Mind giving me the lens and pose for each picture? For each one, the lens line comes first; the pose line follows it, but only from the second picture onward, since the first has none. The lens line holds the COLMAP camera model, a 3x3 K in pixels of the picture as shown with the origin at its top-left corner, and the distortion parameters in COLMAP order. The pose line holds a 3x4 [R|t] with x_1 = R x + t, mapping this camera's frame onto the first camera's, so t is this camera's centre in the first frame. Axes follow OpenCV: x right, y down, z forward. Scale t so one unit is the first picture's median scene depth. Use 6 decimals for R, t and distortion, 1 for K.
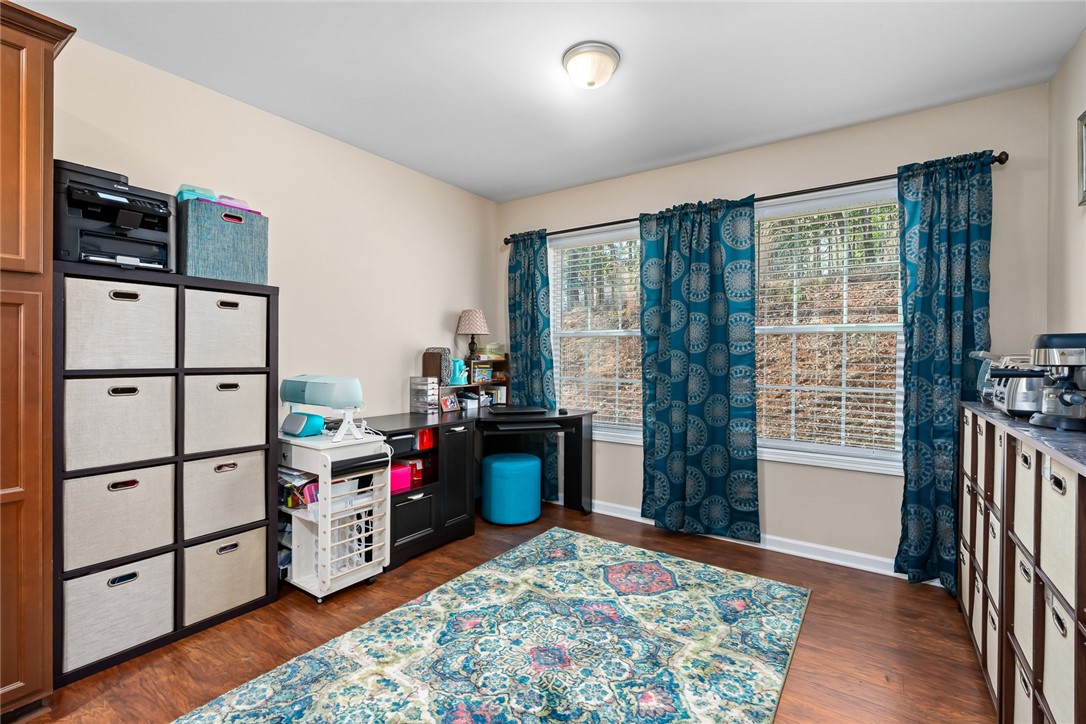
lens RADIAL K [[487.3, 0, 552.3], [0, 487.3, 361.4], [0, 0, 1]] dist [-0.022825, 0.007827]
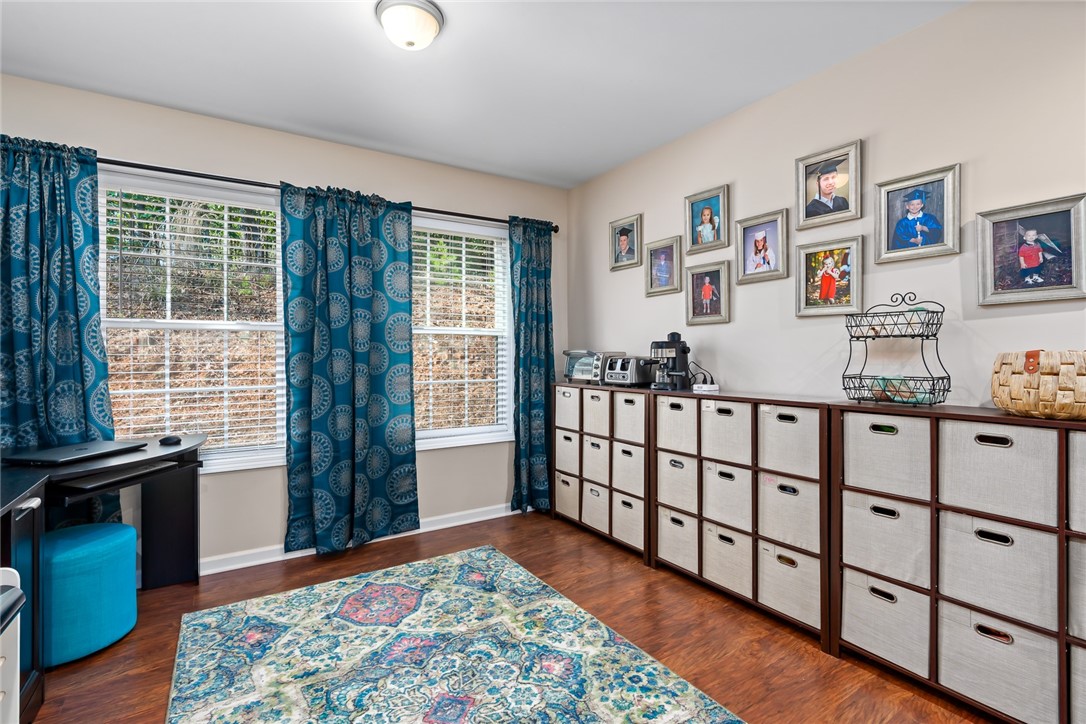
lens RADIAL K [[487.3, 0, 545.6], [0, 487.3, 356.2], [0, 0, 1]] dist [-0.022825, 0.007827]
pose [[0.387530, -0.012693, 0.921770, -0.482725], [0.019189, 0.999800, 0.005701, -0.008394], [-0.921658, 0.015479, 0.387696, 0.342316]]
